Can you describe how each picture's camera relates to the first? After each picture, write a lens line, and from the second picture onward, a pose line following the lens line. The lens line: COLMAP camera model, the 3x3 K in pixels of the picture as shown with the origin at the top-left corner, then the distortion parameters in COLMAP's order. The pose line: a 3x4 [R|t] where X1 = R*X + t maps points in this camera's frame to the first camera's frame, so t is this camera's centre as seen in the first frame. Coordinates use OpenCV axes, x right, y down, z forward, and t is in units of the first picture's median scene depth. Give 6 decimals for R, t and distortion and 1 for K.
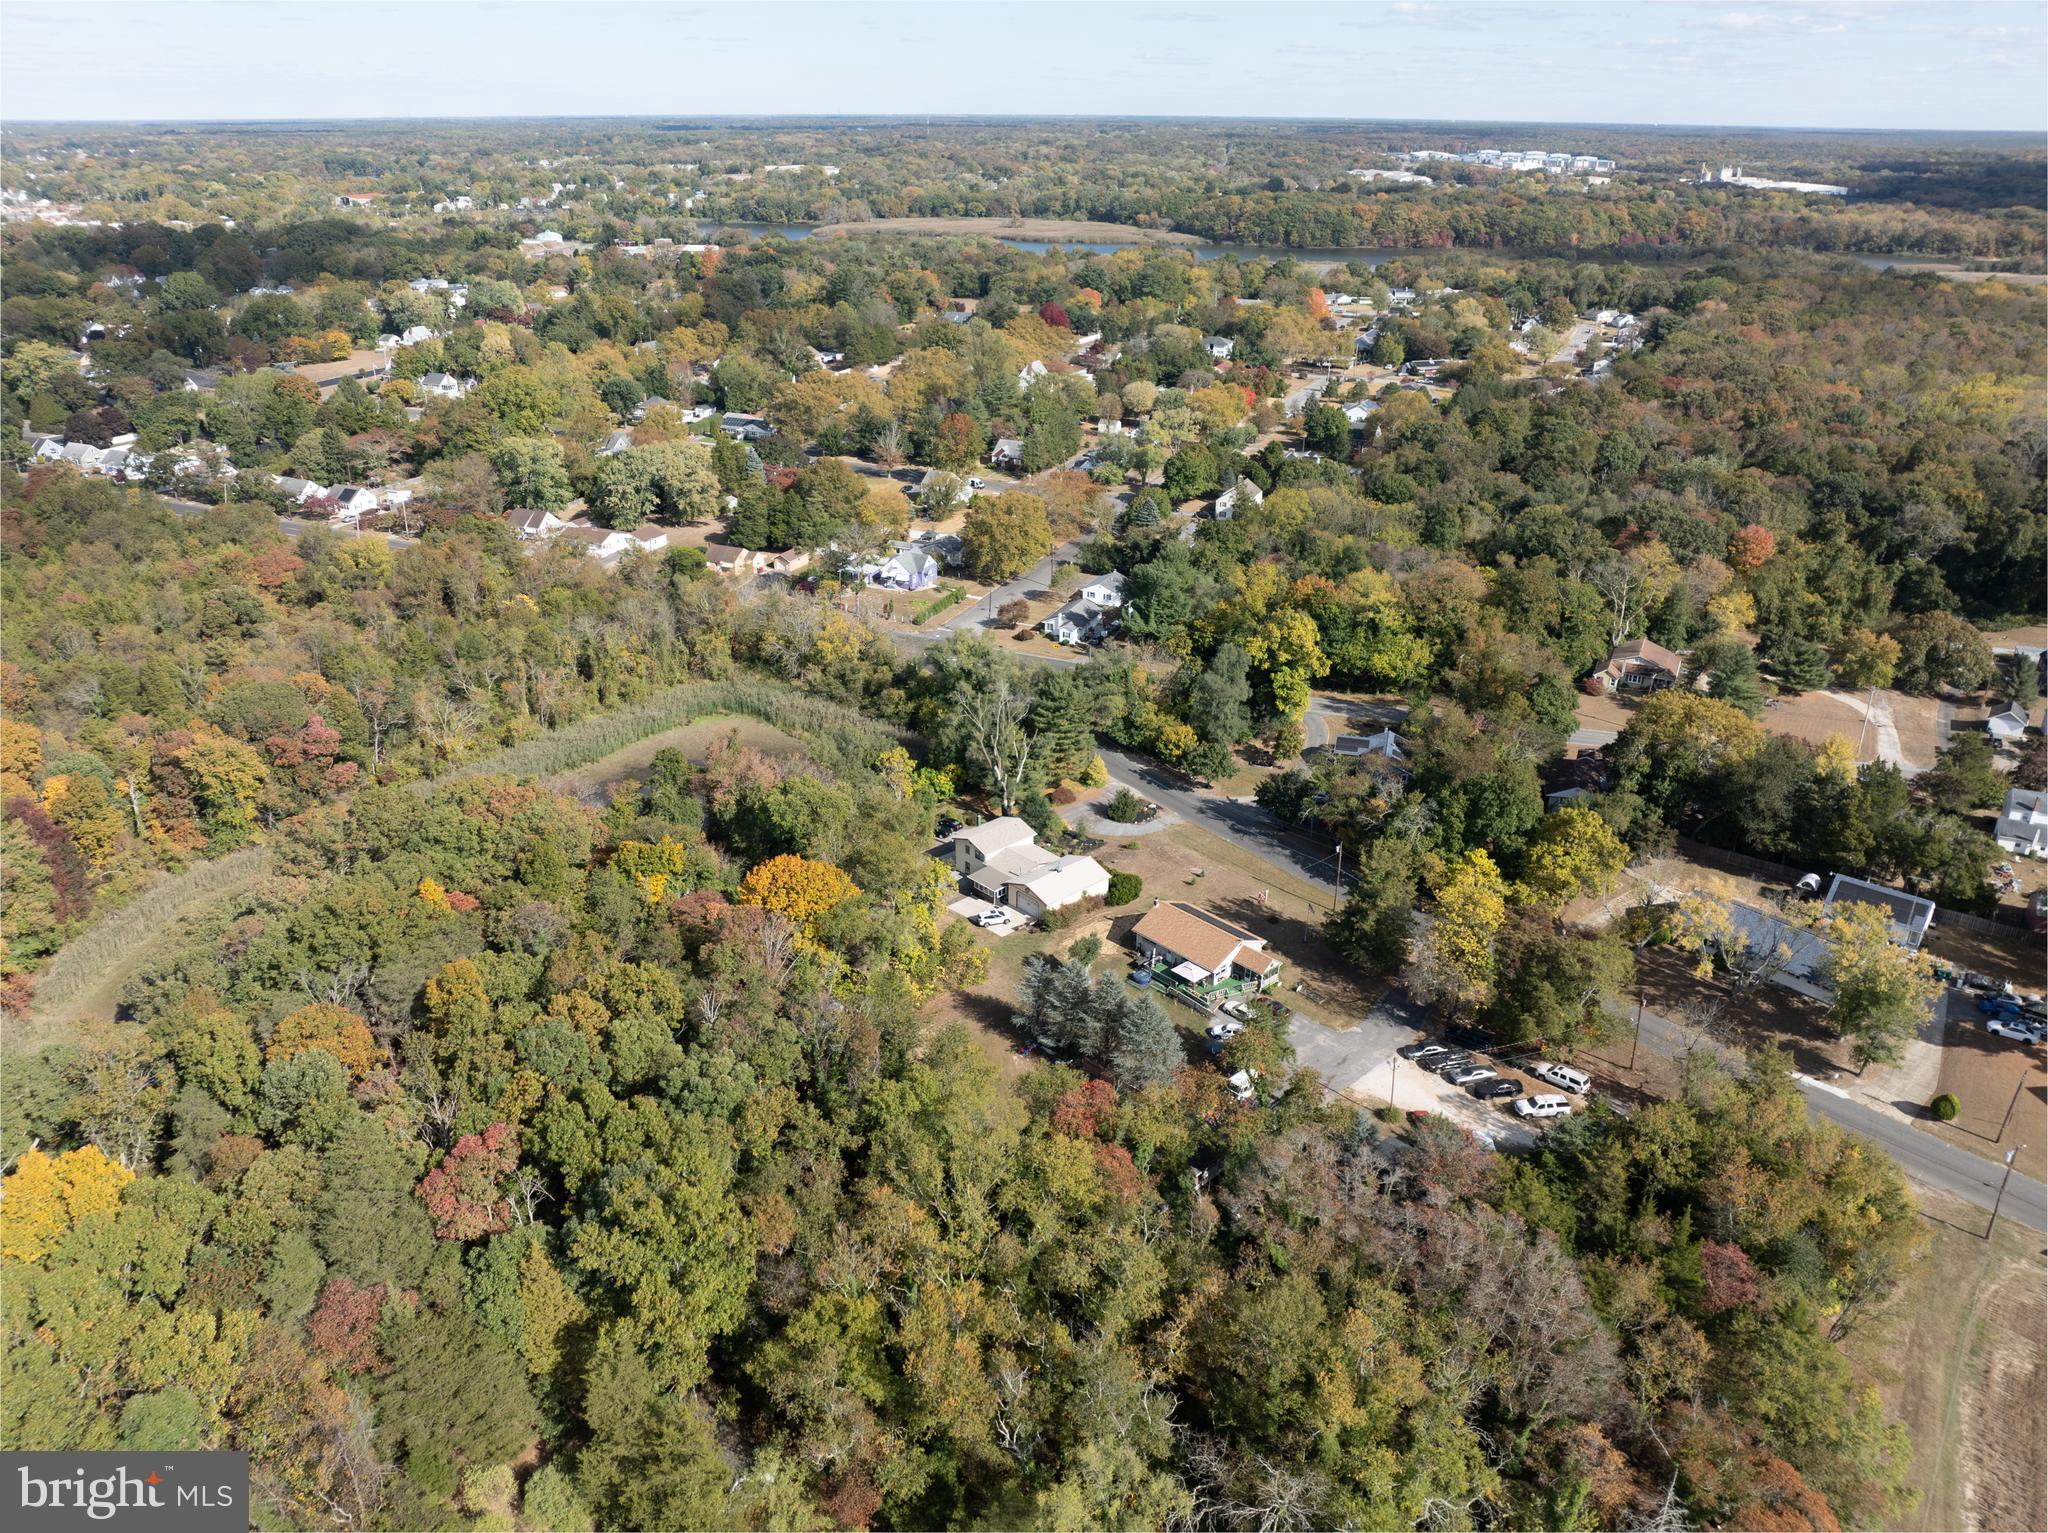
lens RADIAL K [[1453.5, 0, 1020.2], [0, 1453.5, 768.4], [0, 0, 1]] dist [-0.037402, 0.000142]
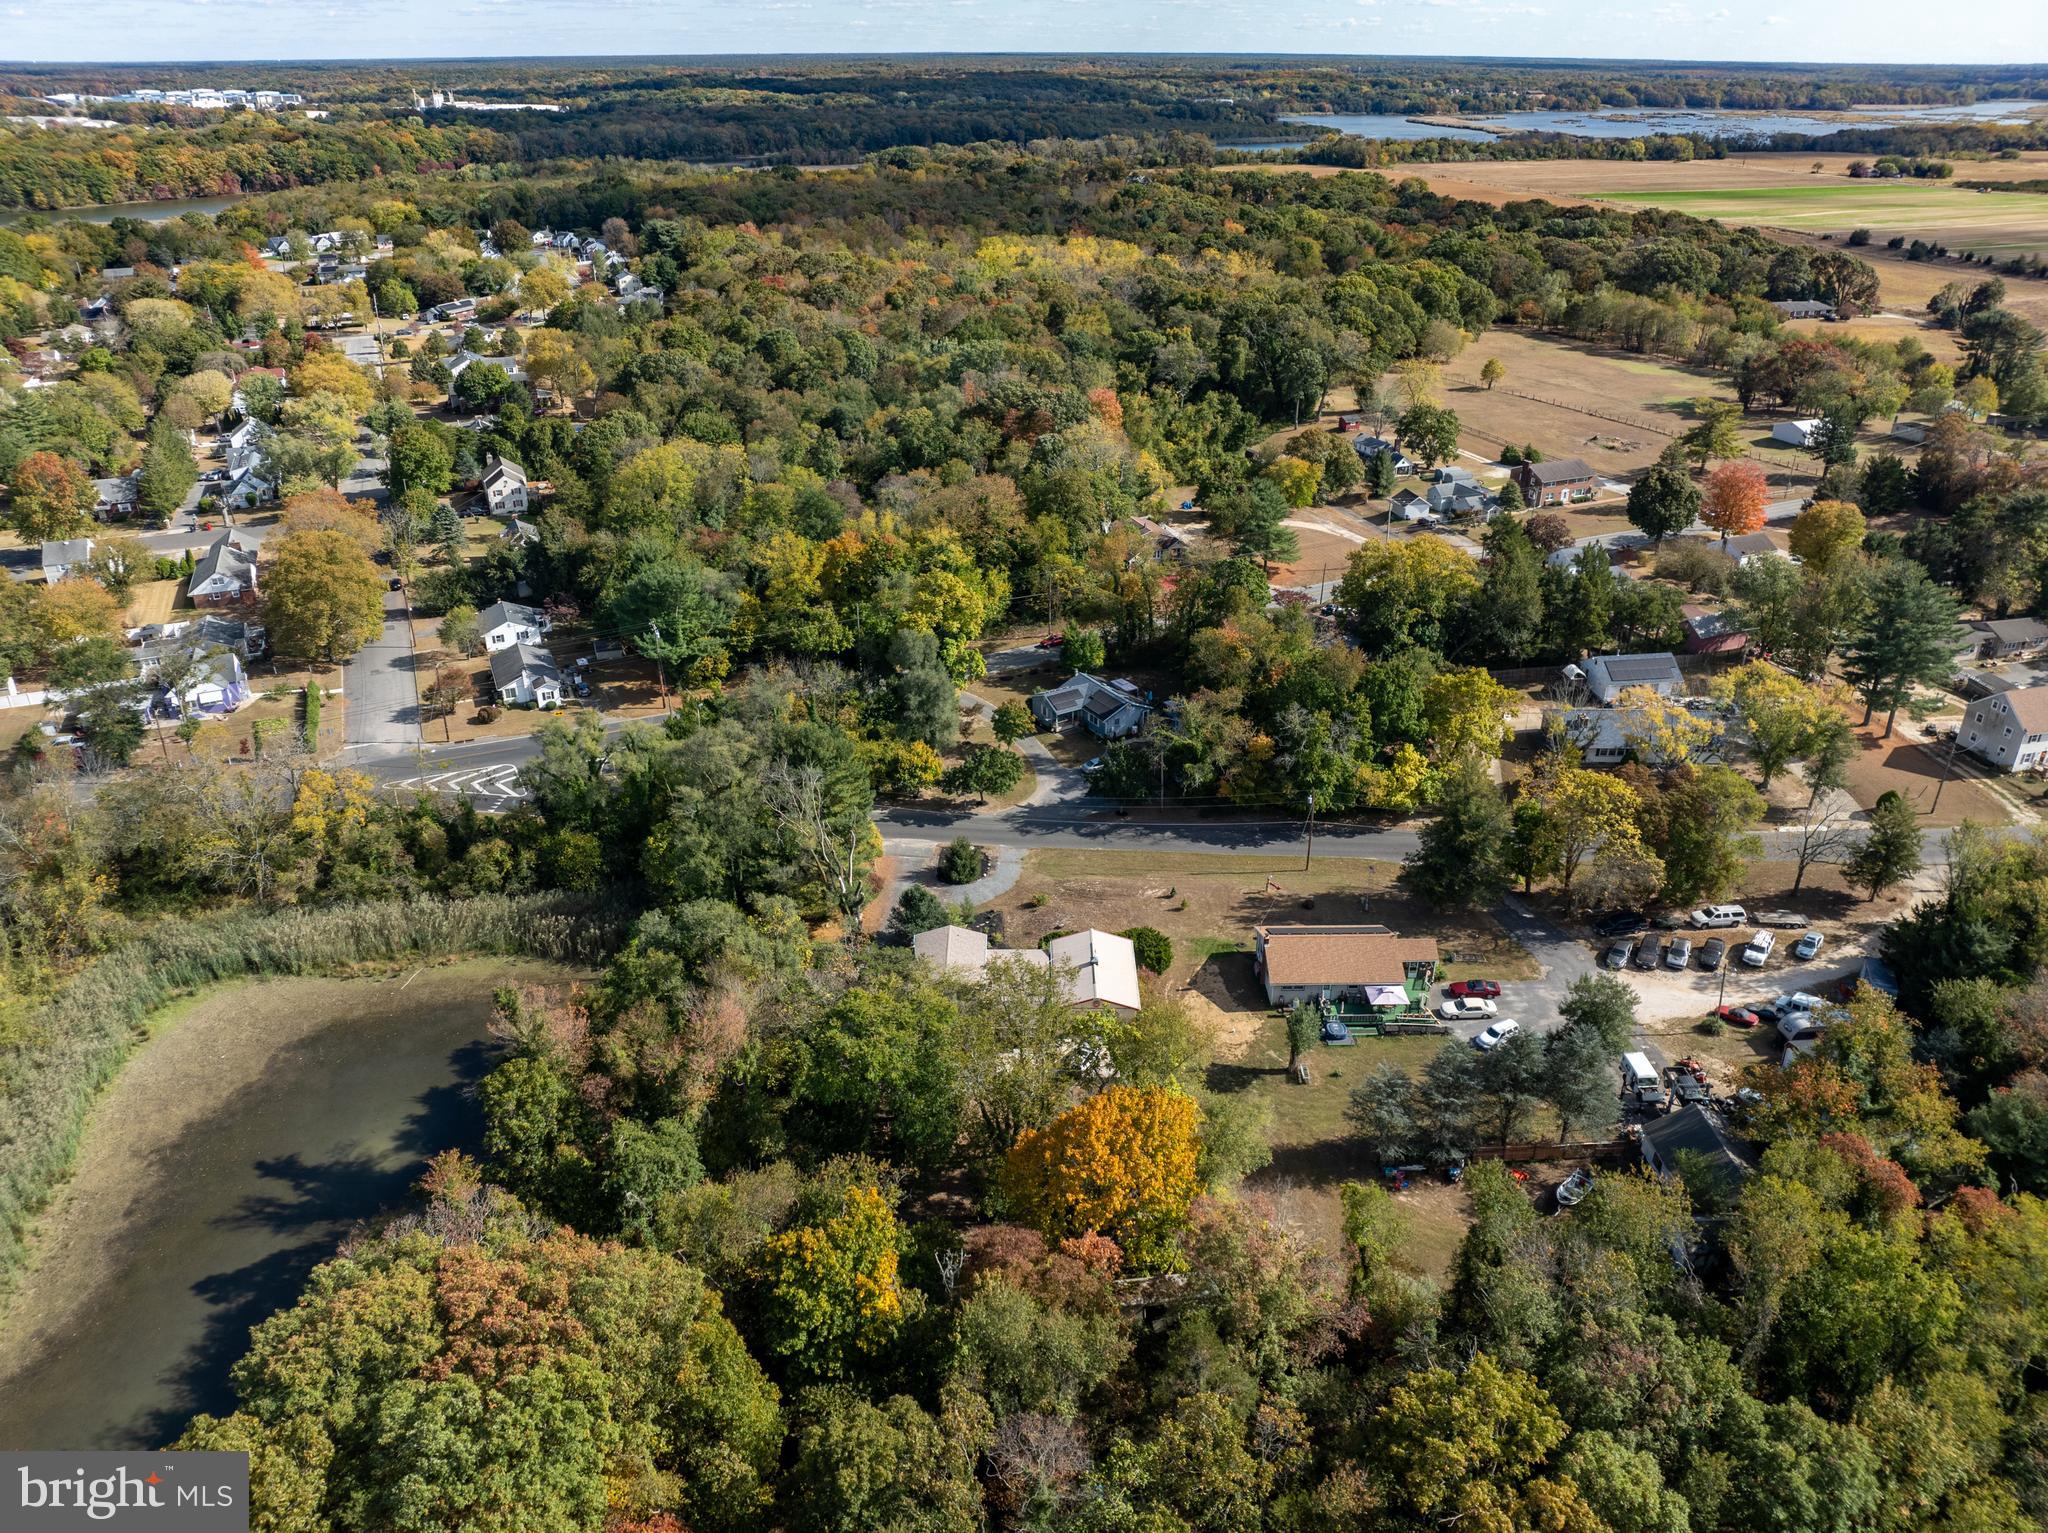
lens RADIAL K [[1453.5, 0, 1020.2], [0, 1453.5, 768.4], [0, 0, 1]] dist [-0.037402, 0.000142]
pose [[0.662370, -0.335241, 0.669985, -0.242902], [0.311502, 0.936564, 0.160668, -0.080368], [-0.681346, 0.102280, 0.724780, 0.261634]]
